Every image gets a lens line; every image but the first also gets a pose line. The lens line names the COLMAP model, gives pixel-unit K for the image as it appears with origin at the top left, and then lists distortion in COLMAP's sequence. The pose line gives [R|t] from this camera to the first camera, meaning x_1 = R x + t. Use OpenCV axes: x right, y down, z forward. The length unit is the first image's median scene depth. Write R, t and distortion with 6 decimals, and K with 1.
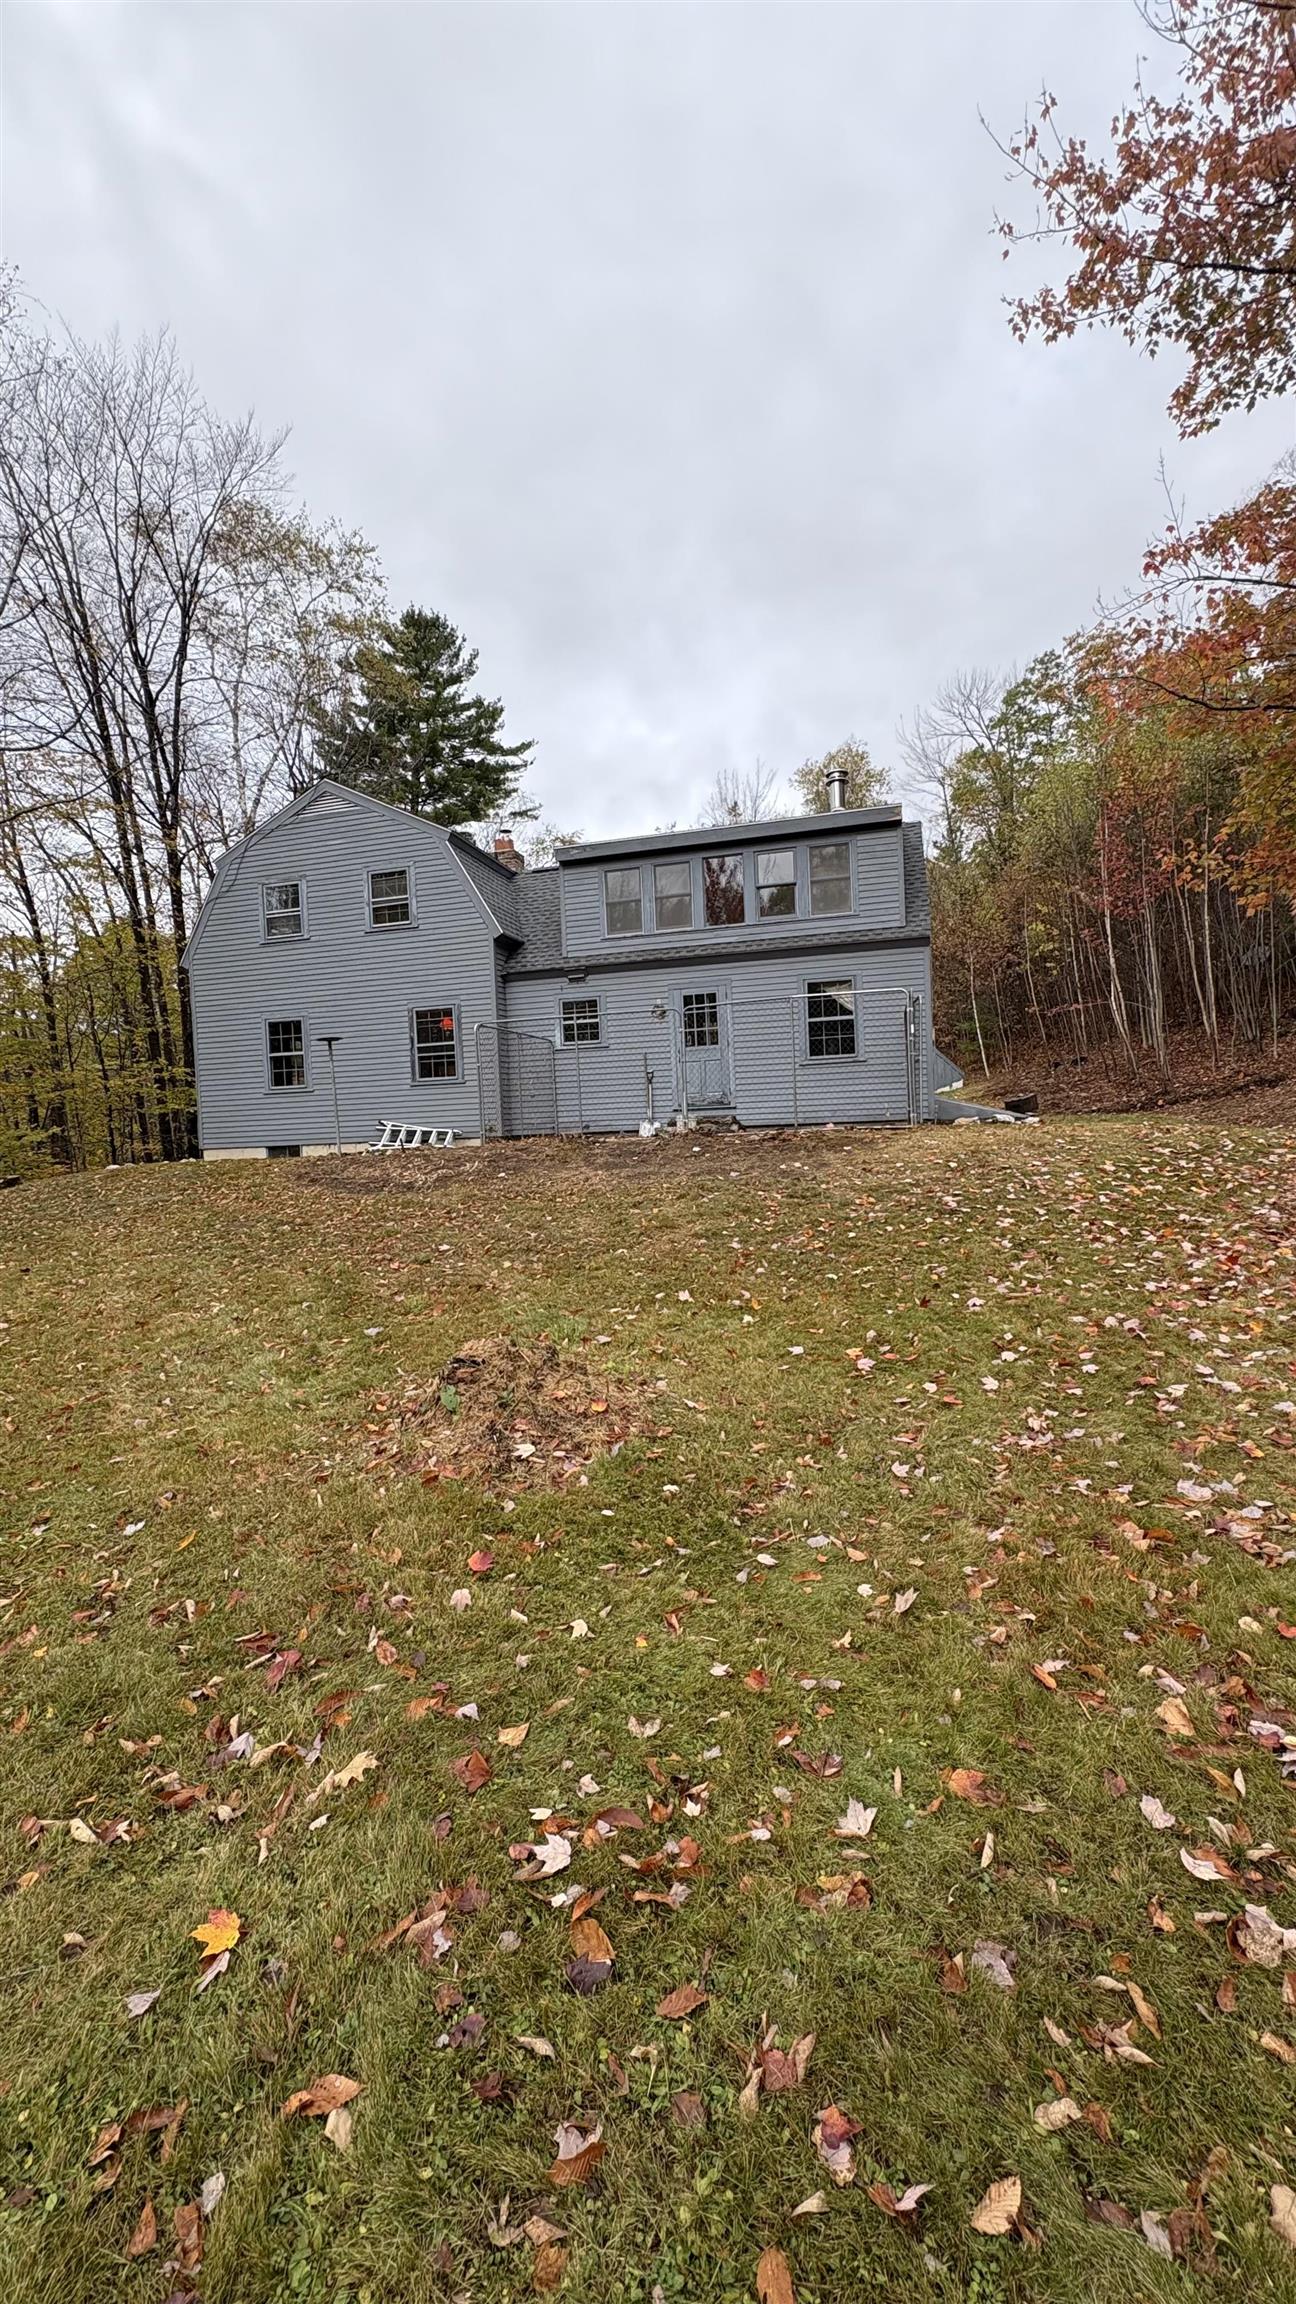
lens RADIAL K [[906.3, 0, 655.2], [0, 906.3, 1141.3], [0, 0, 1]] dist [-0.001789, 0.000317]
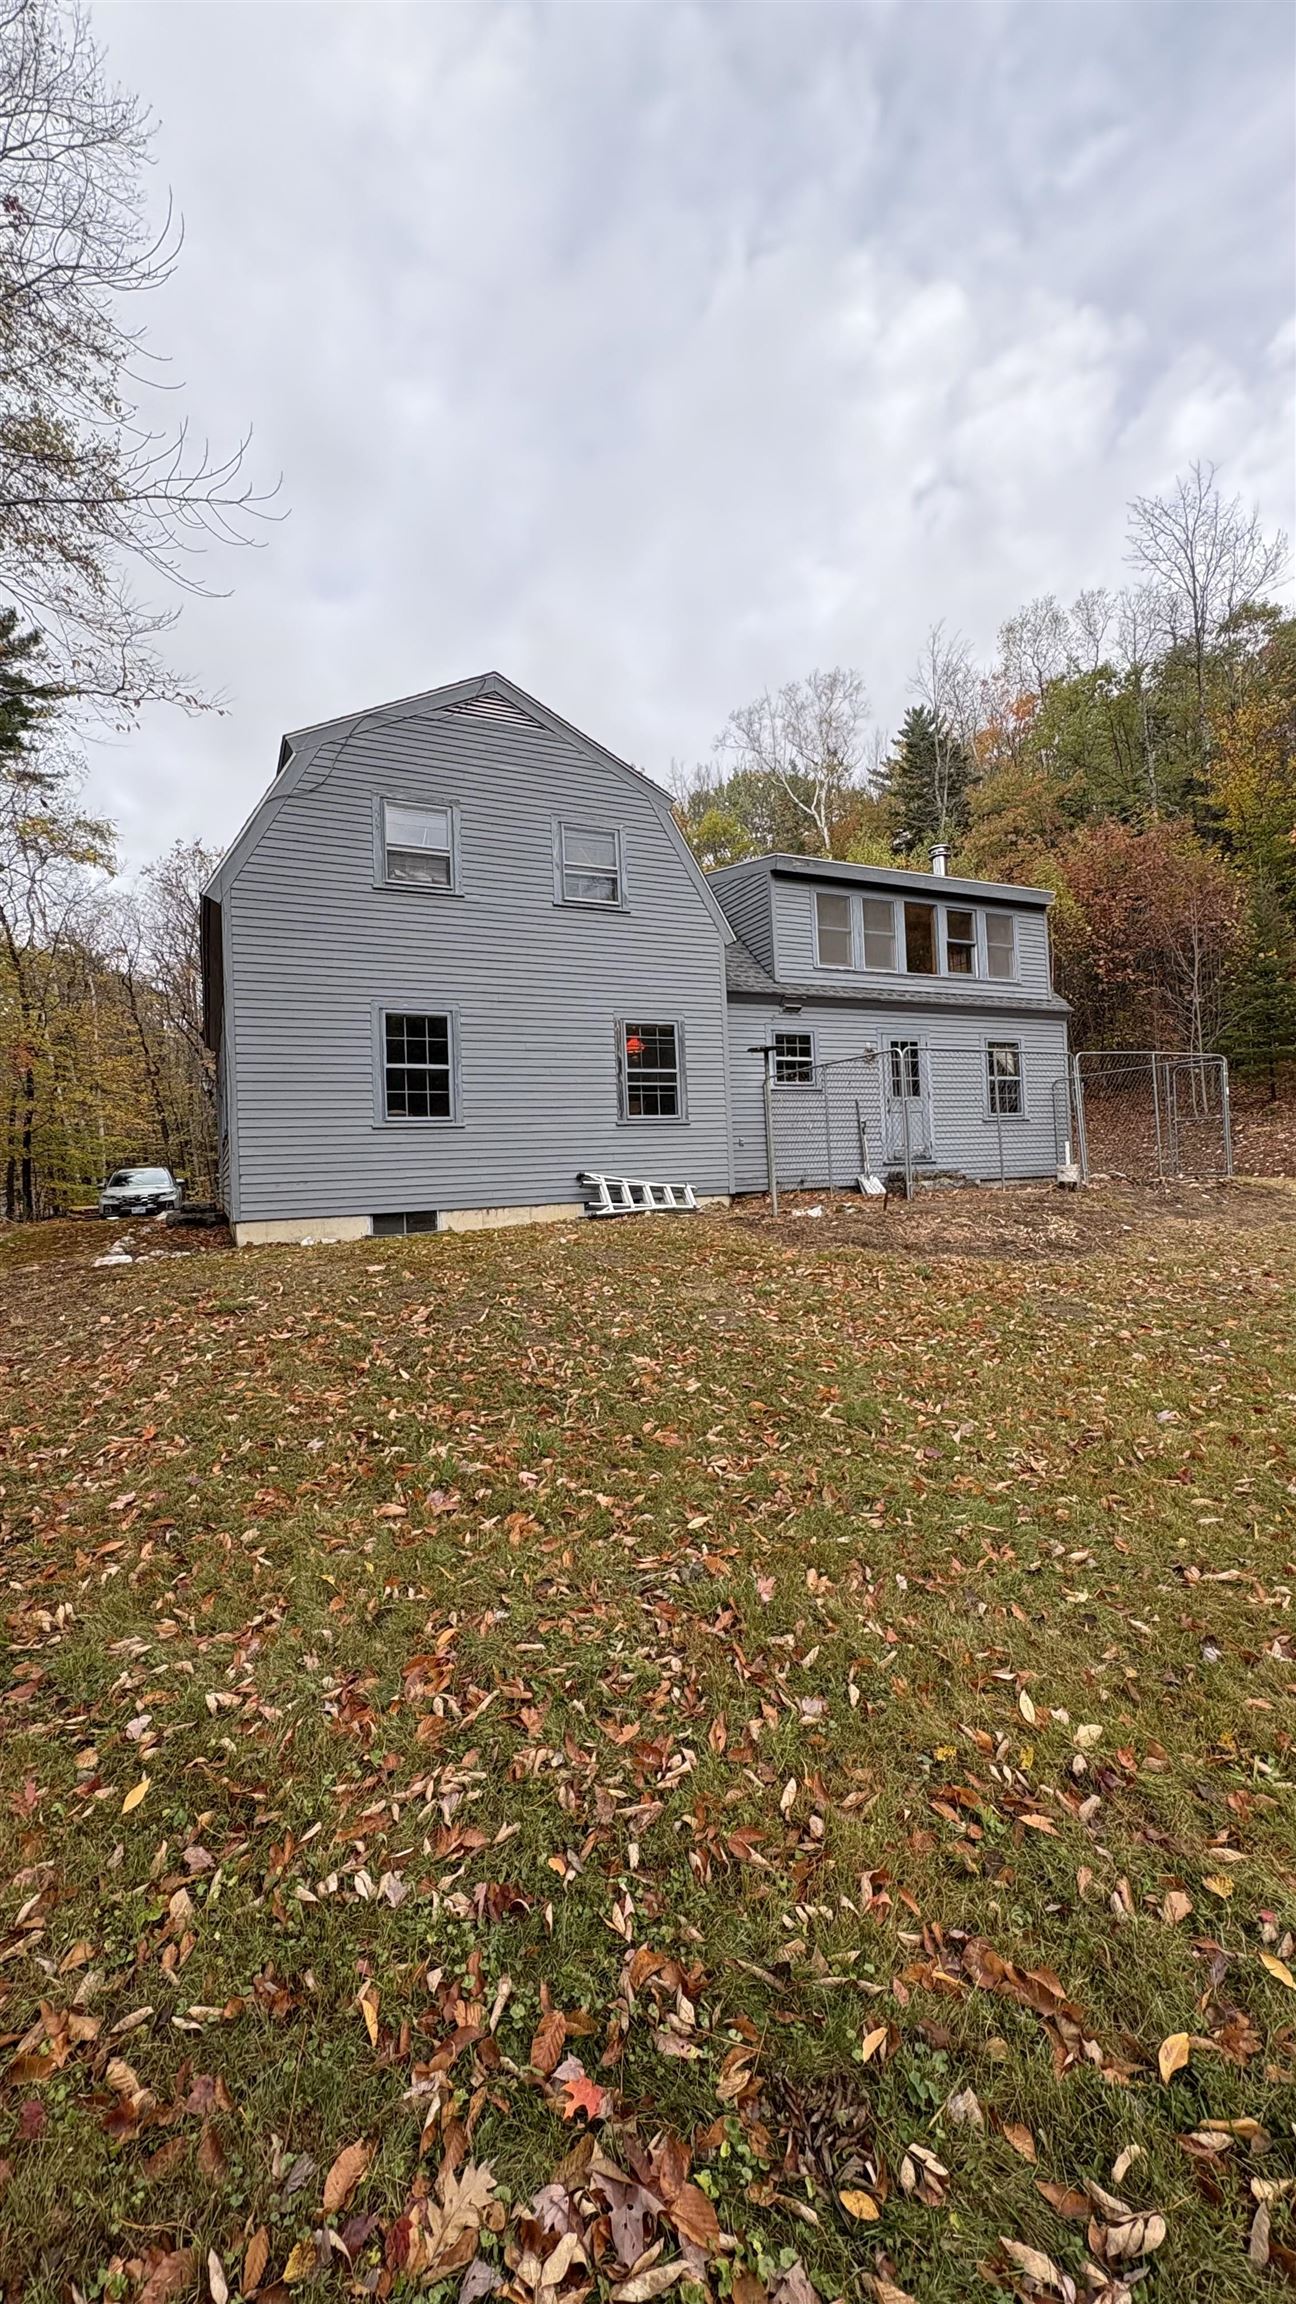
lens RADIAL K [[906.3, 0, 649.9], [0, 906.3, 1162.1], [0, 0, 1]] dist [-0.001789, 0.000317]
pose [[0.757003, 0.020604, 0.653087, -0.742601], [0.025766, 0.997784, -0.061345, 0.013736], [-0.652903, 0.063266, 0.754794, 0.450475]]
